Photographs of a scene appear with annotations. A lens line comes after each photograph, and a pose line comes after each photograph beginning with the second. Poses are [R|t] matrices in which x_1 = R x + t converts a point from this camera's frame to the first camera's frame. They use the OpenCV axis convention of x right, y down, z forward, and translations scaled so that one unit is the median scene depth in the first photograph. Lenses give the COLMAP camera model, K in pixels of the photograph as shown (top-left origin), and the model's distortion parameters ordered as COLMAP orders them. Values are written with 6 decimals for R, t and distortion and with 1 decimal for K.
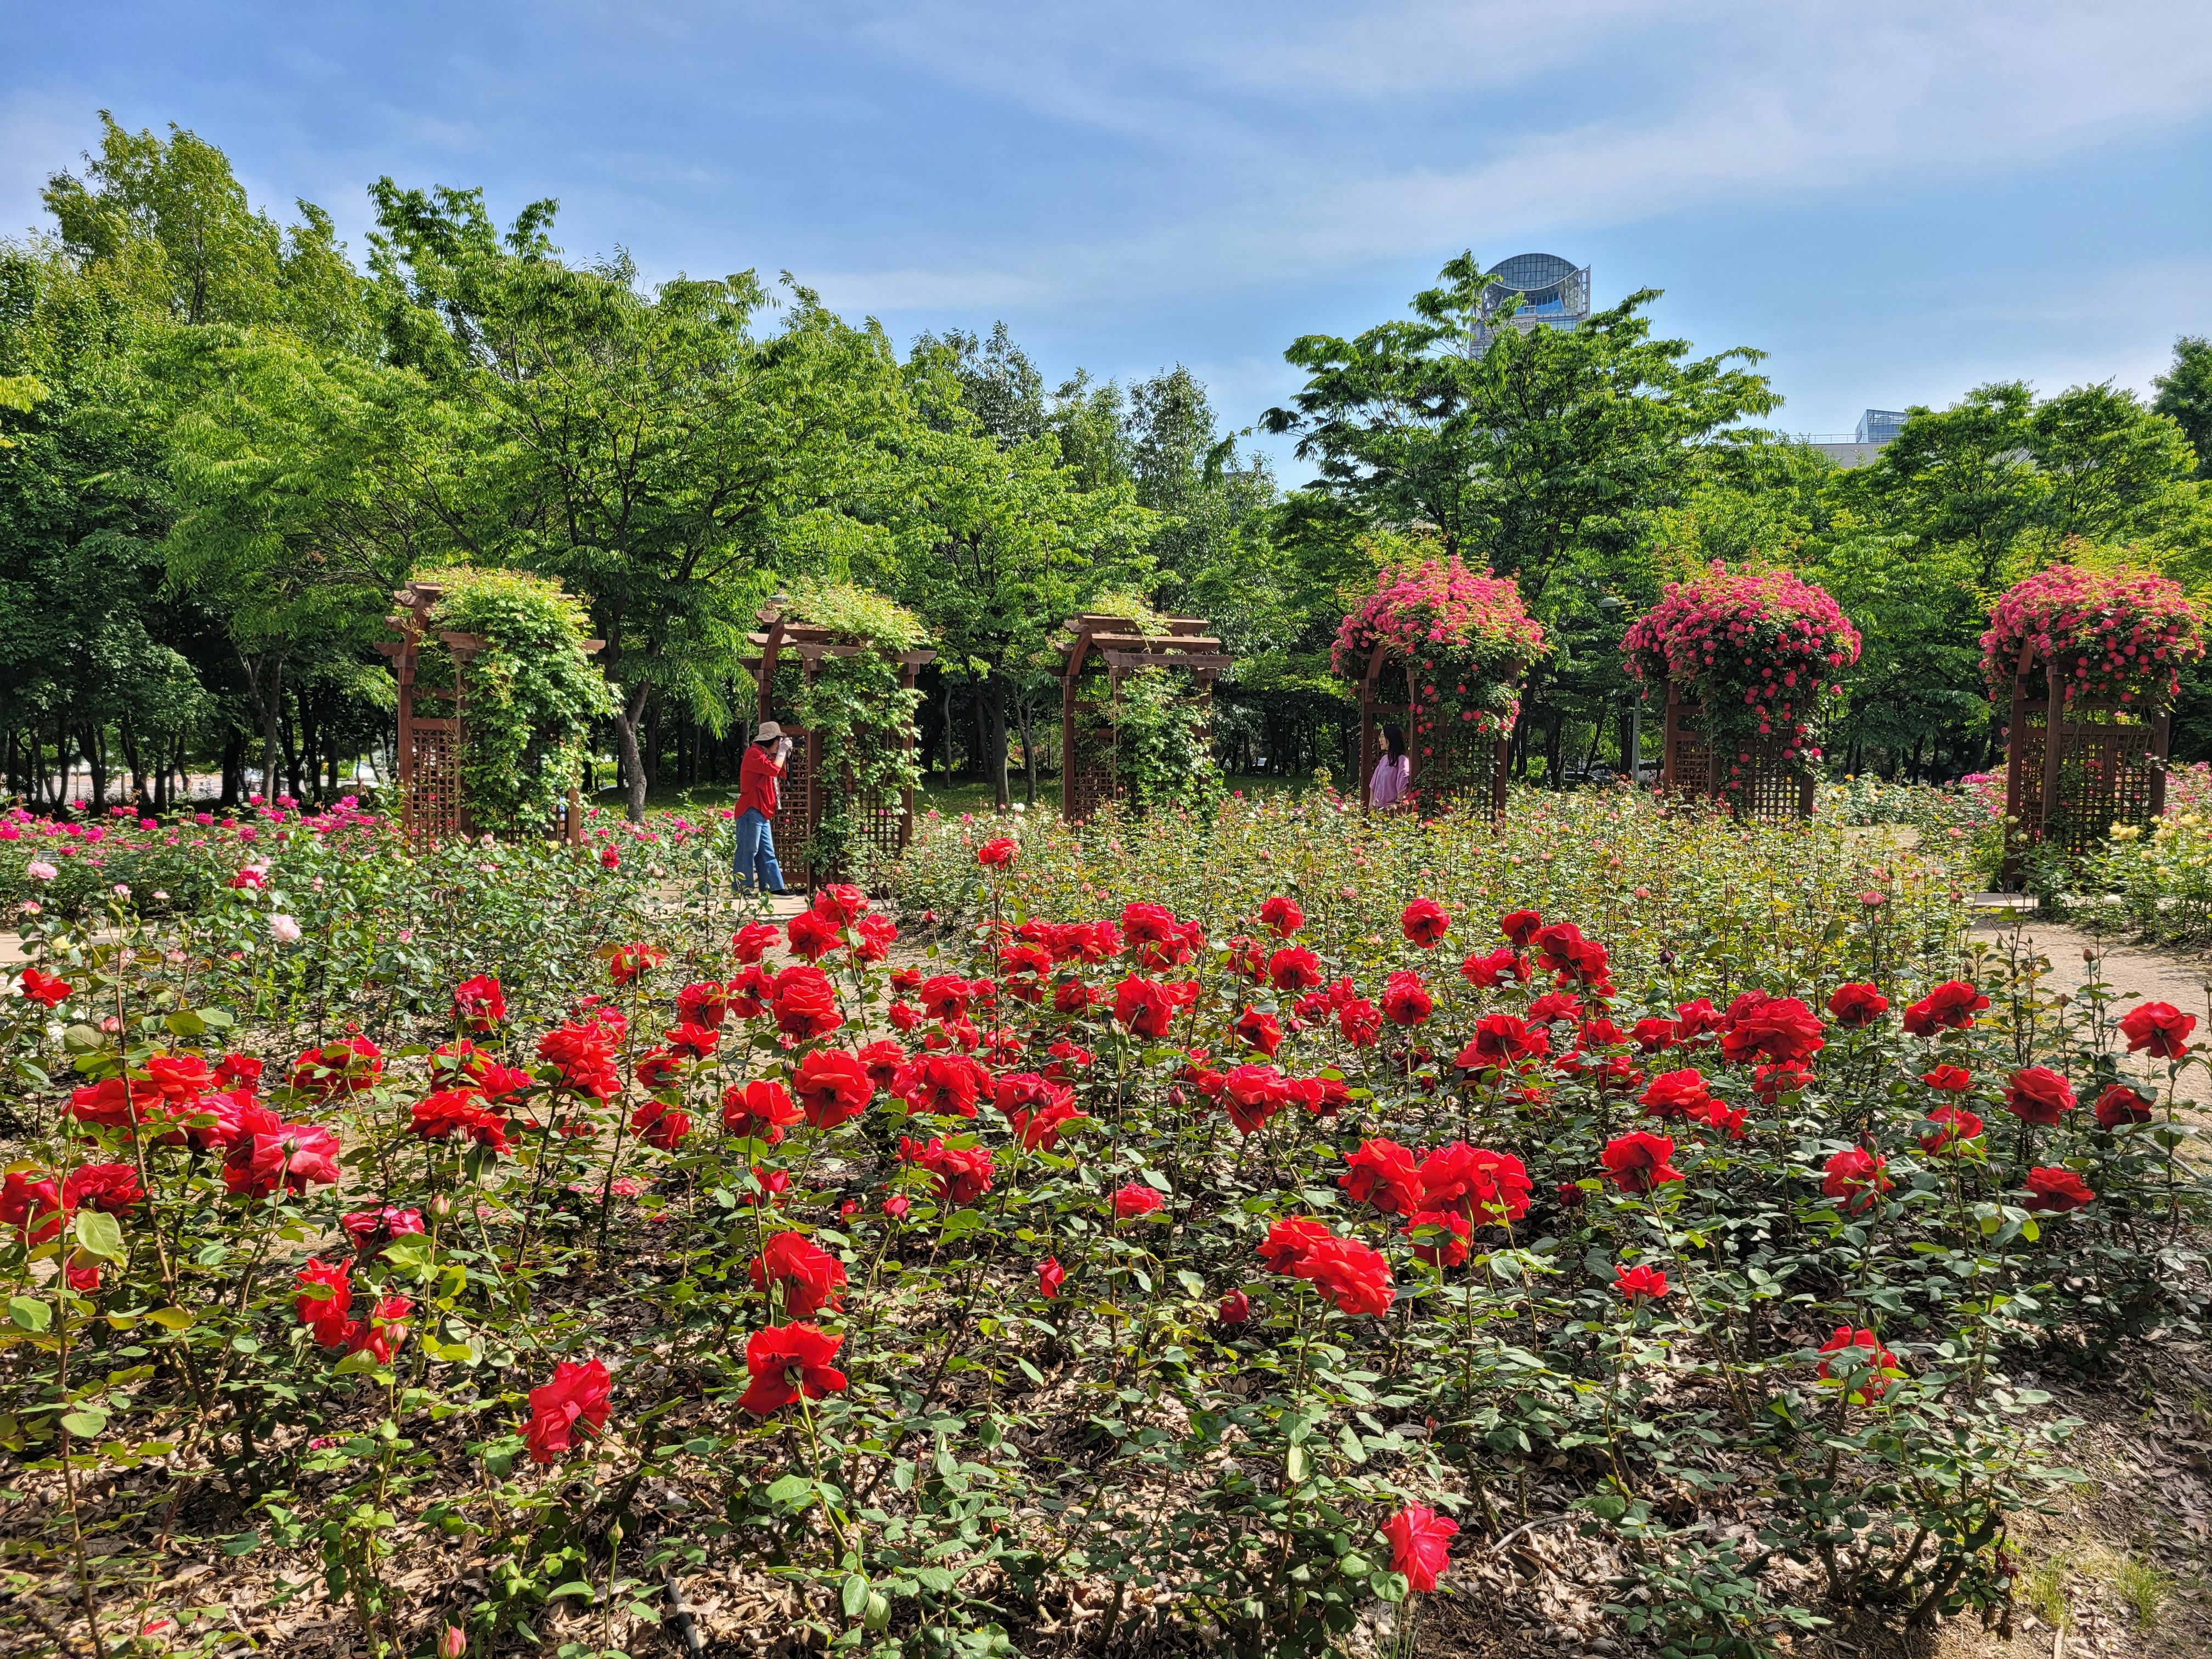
lens RADIAL K [[1668.2, 0, 1085.1], [0, 1668.2, 877.2], [0, 0, 1]] dist [0.053976, -0.045555]
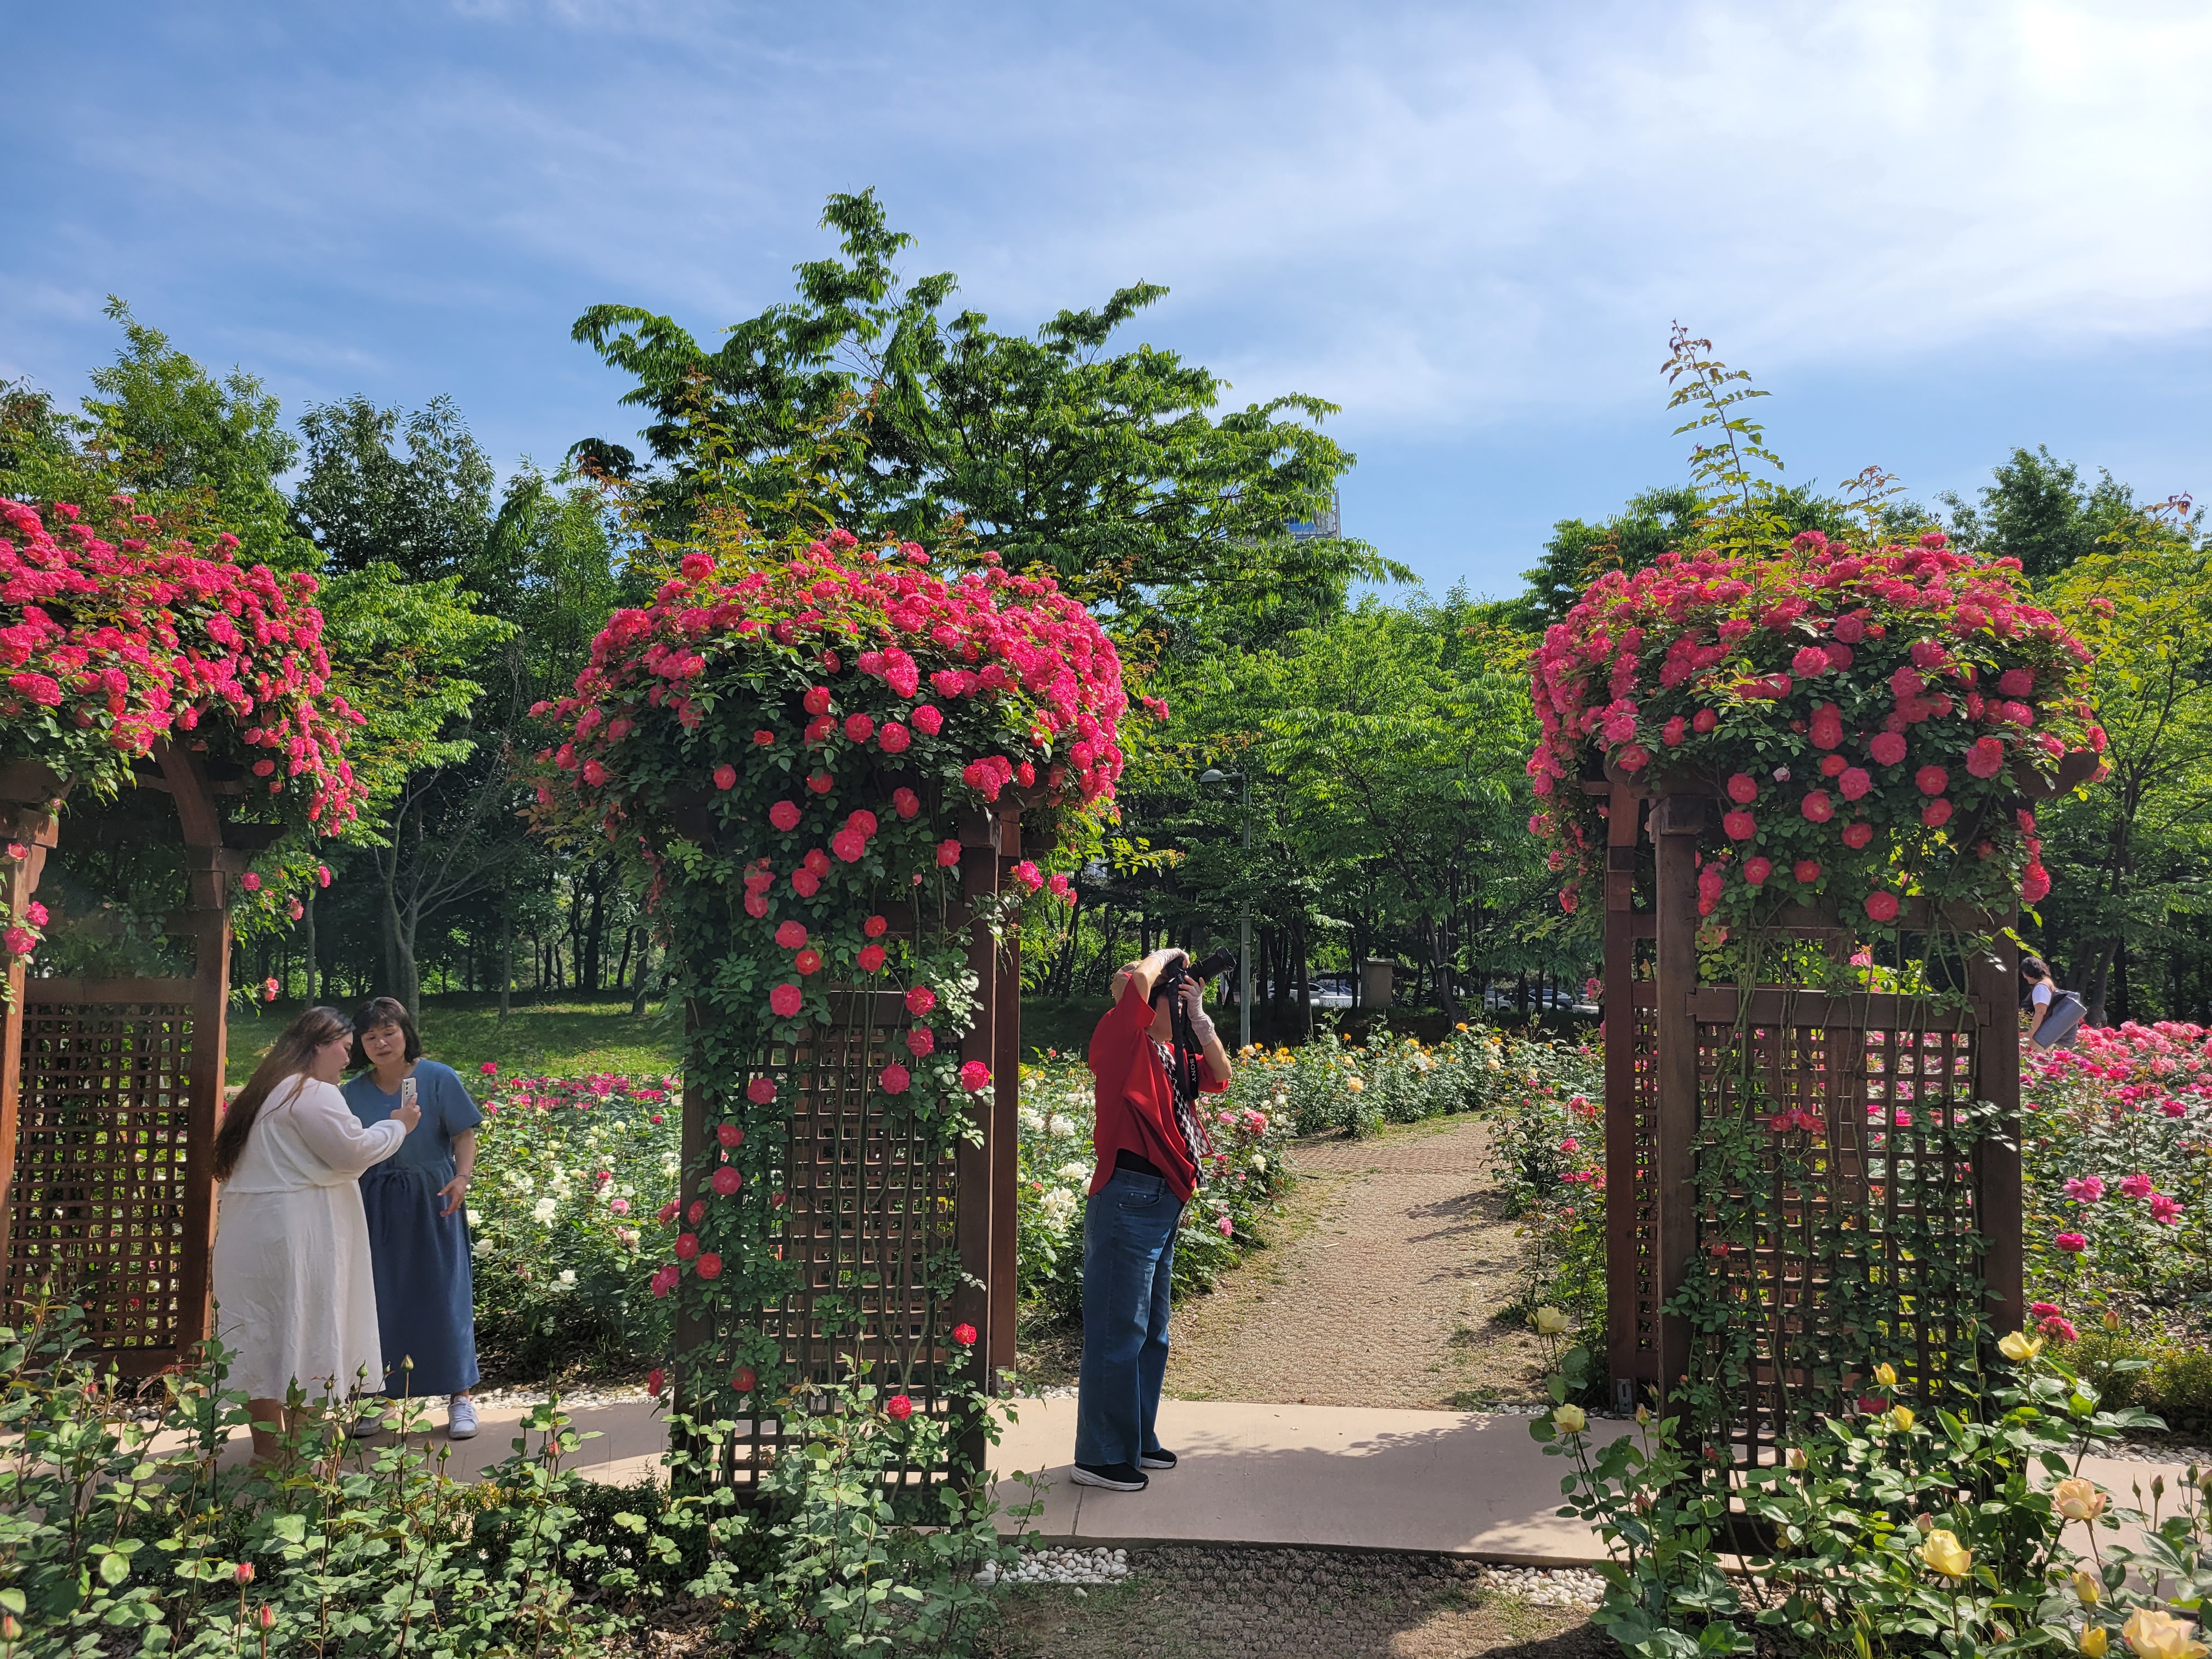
lens RADIAL K [[1668.2, 0, 1110.0], [0, 1668.2, 853.9], [0, 0, 1]] dist [0.053976, -0.045555]
pose [[0.990389, 0.015149, 0.137476, 0.222715], [0.003020, 0.991378, -0.131000, -0.039660], [-0.138275, 0.130156, 0.981804, 0.368327]]
